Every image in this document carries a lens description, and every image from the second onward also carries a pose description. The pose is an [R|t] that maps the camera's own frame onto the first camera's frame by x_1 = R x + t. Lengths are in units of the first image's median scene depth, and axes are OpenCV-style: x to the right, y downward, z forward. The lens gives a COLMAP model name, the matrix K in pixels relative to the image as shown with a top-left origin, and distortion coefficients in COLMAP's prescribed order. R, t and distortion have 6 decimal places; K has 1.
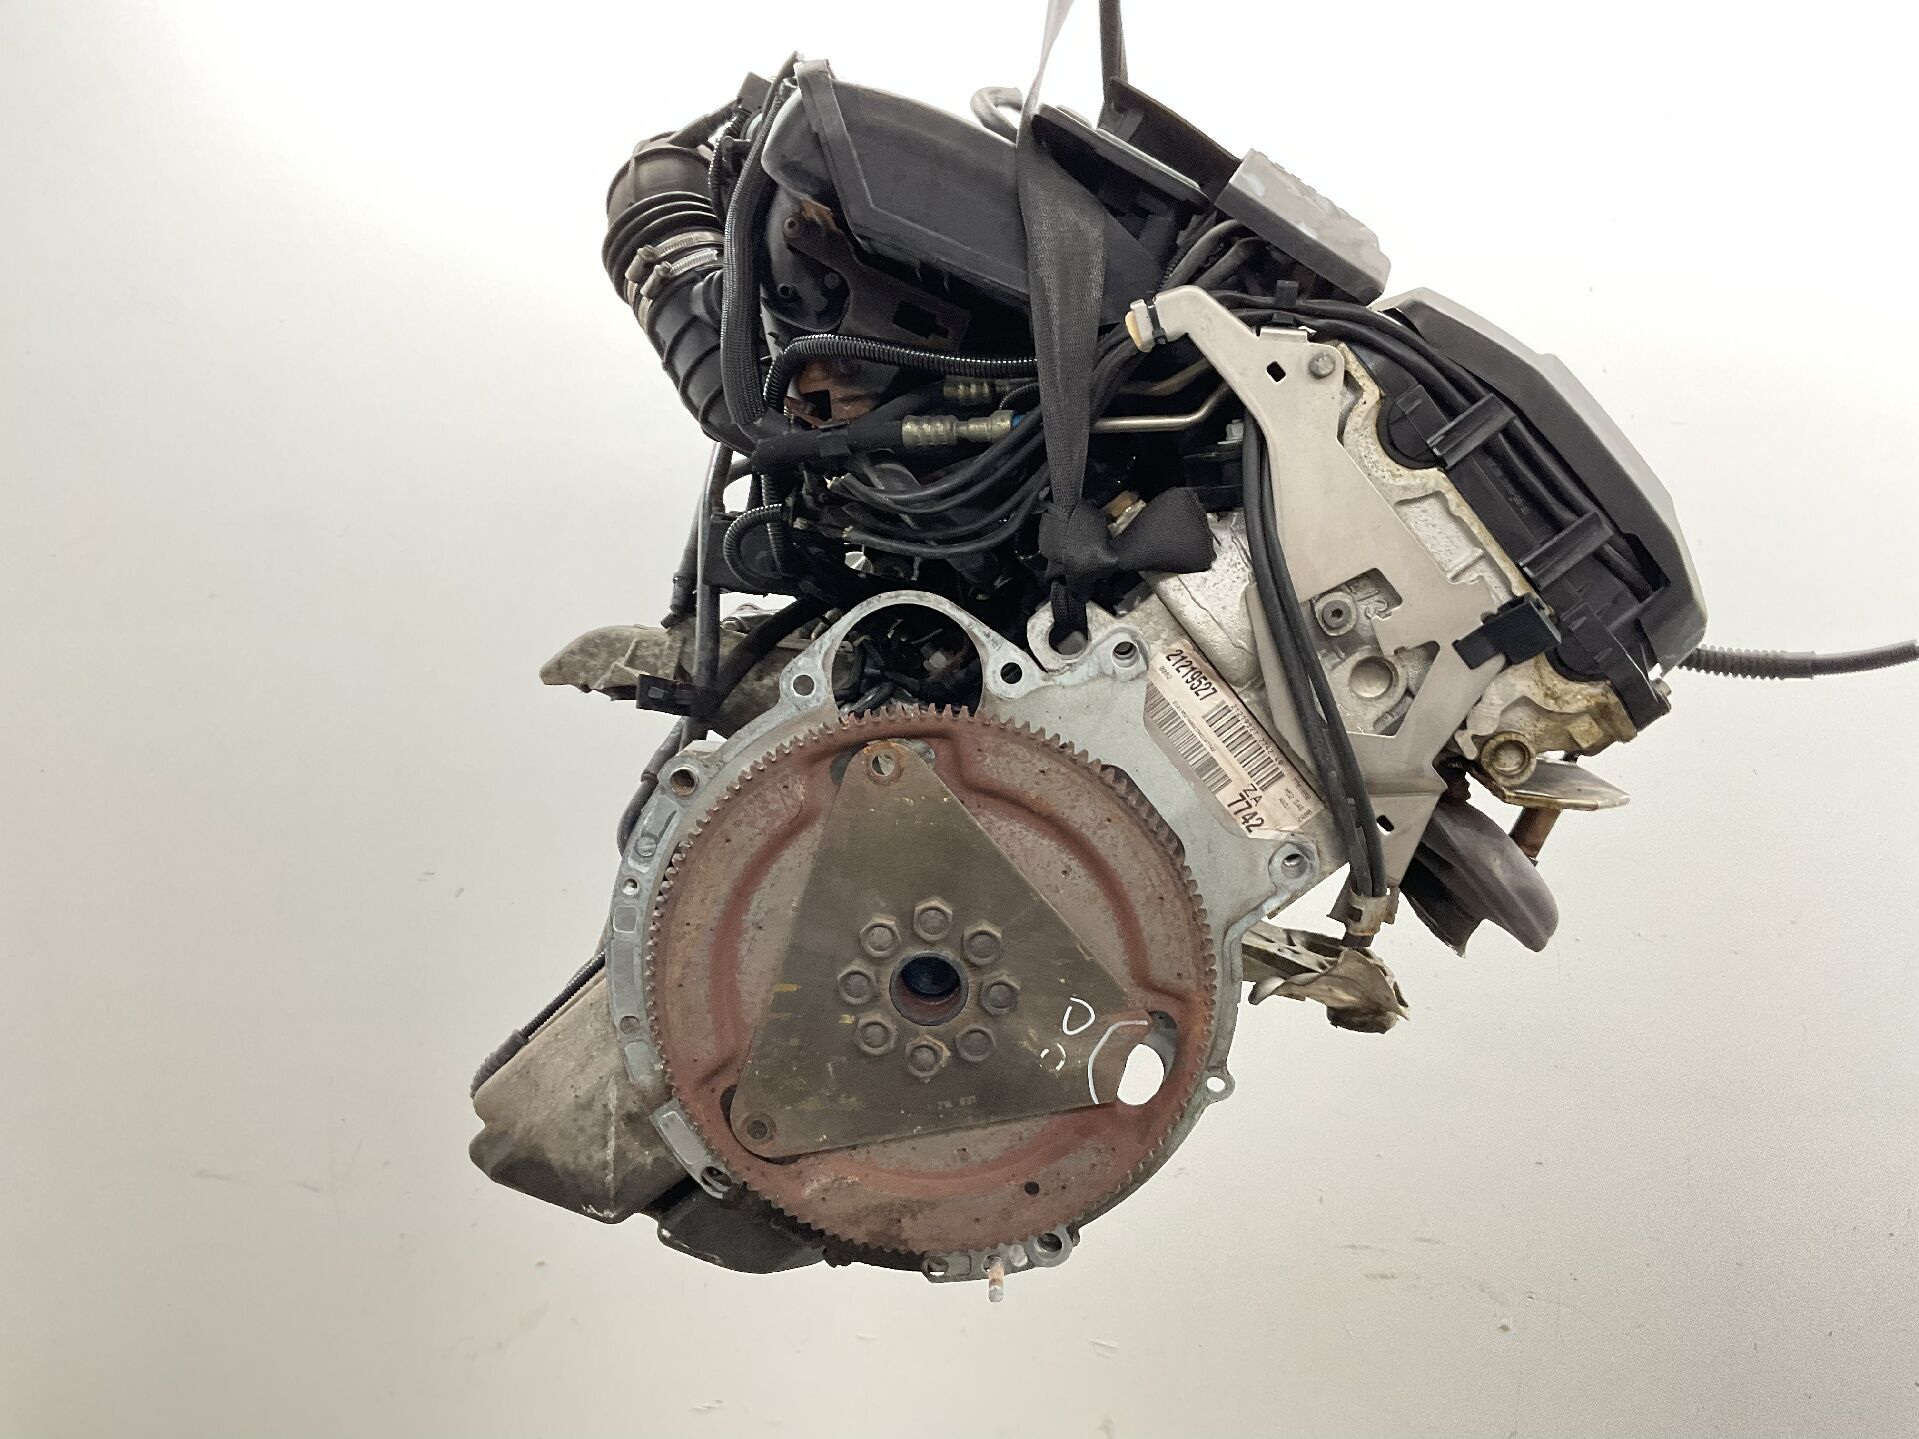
lens RADIAL K [[1563.5, 0, 959.5], [0, 1563.5, 719.5], [0, 0, 1]] dist [0.095217, -0.156539]
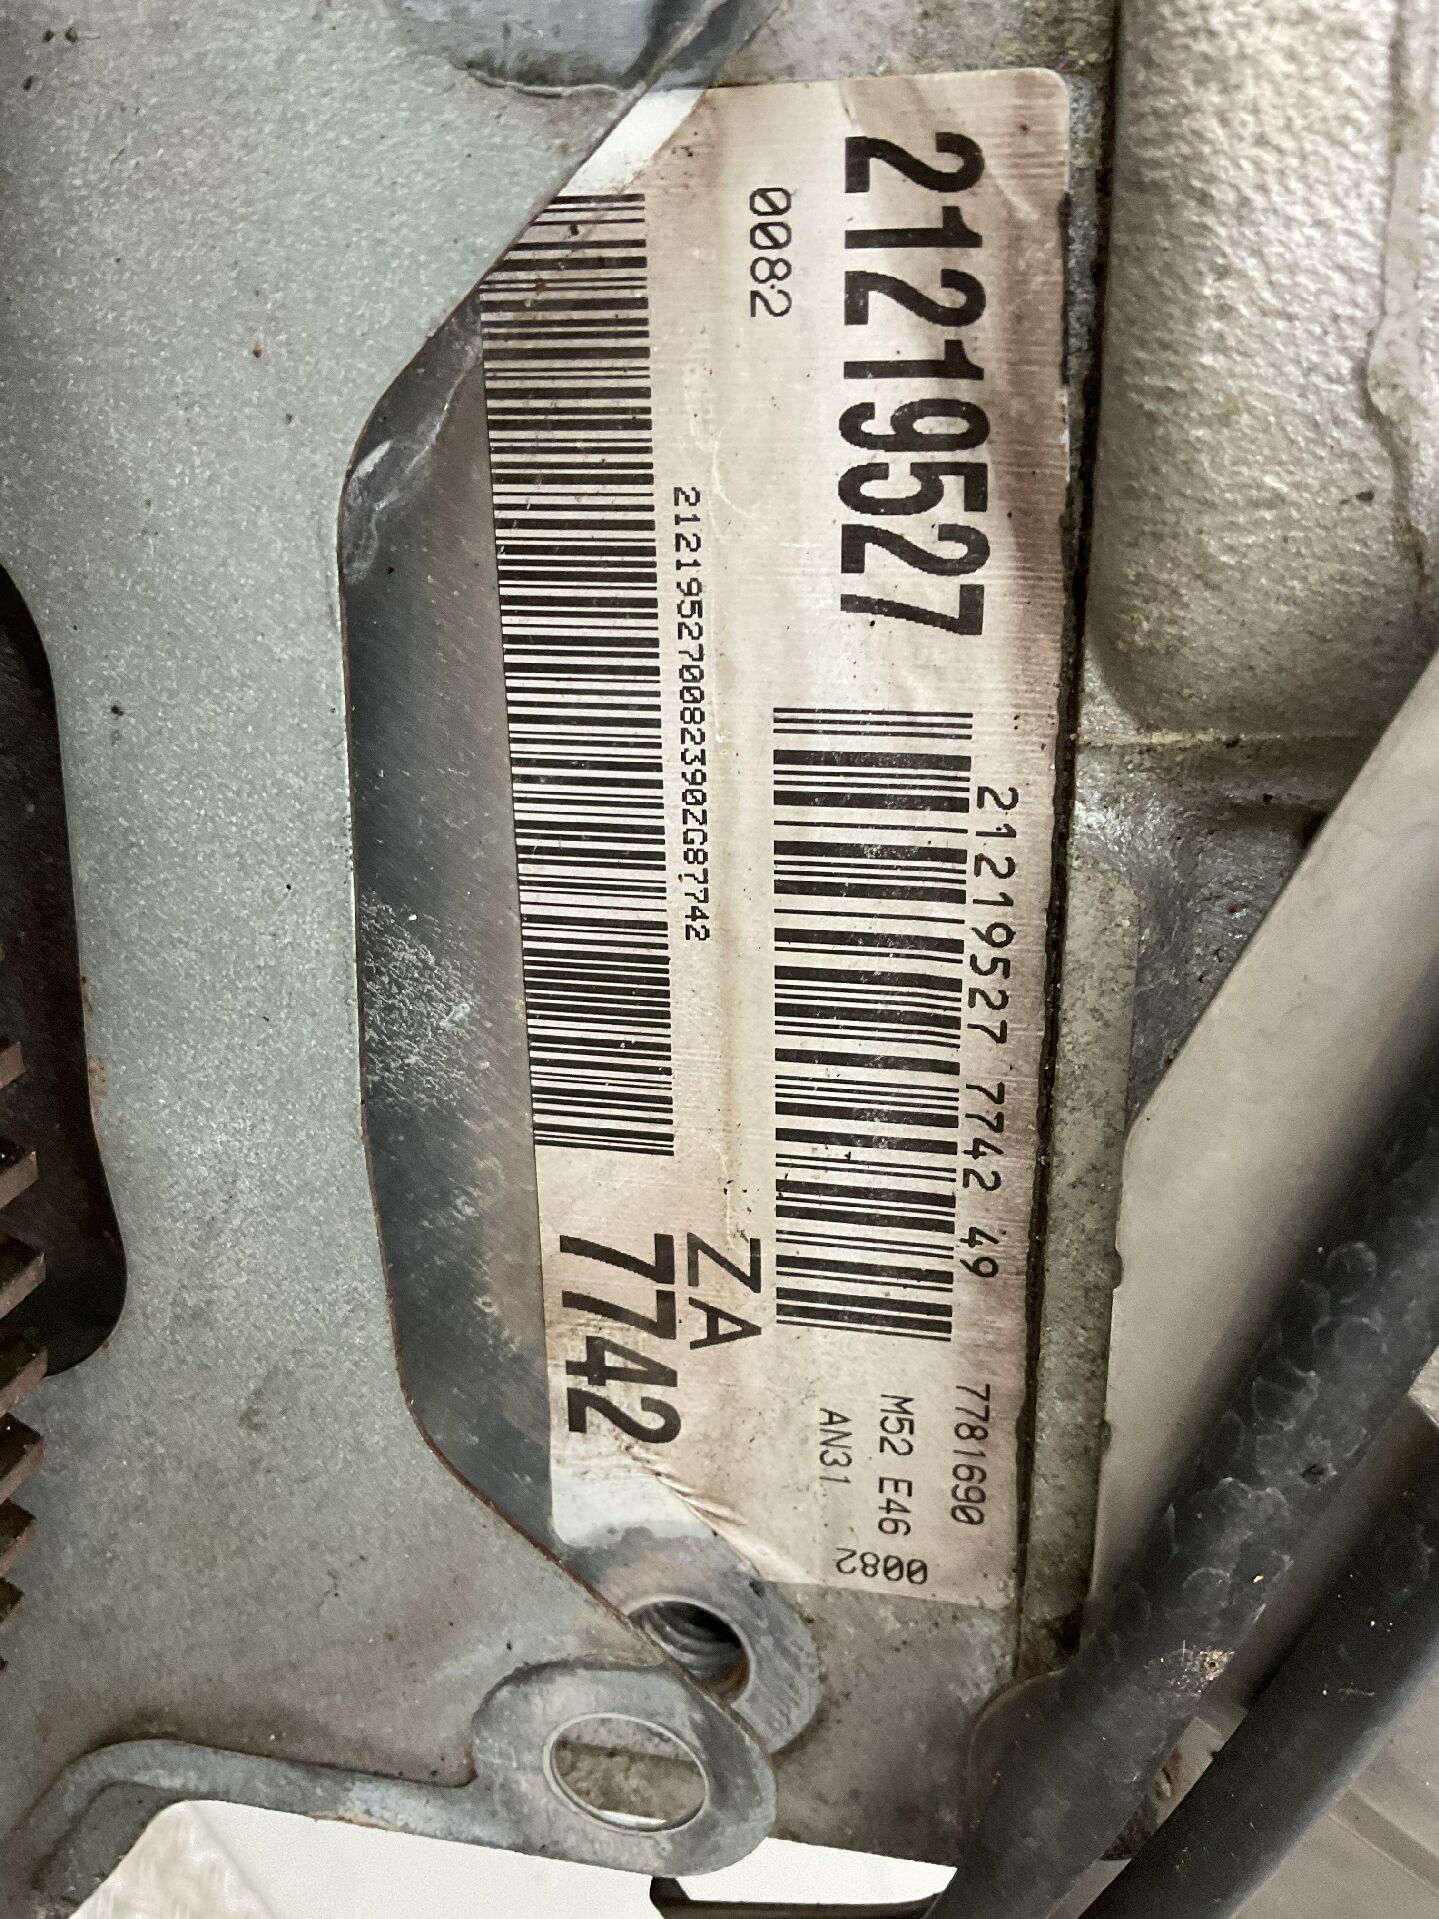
lens RADIAL K [[1563.5, 0, 719.5], [0, 1563.5, 959.5], [0, 0, 1]] dist [0.095217, -0.156539]
pose [[0.776659, 0.620583, 0.108064, 0.149545], [-0.626396, 0.742739, 0.236573, -0.014948], [0.066550, -0.251427, 0.965586, 0.859004]]
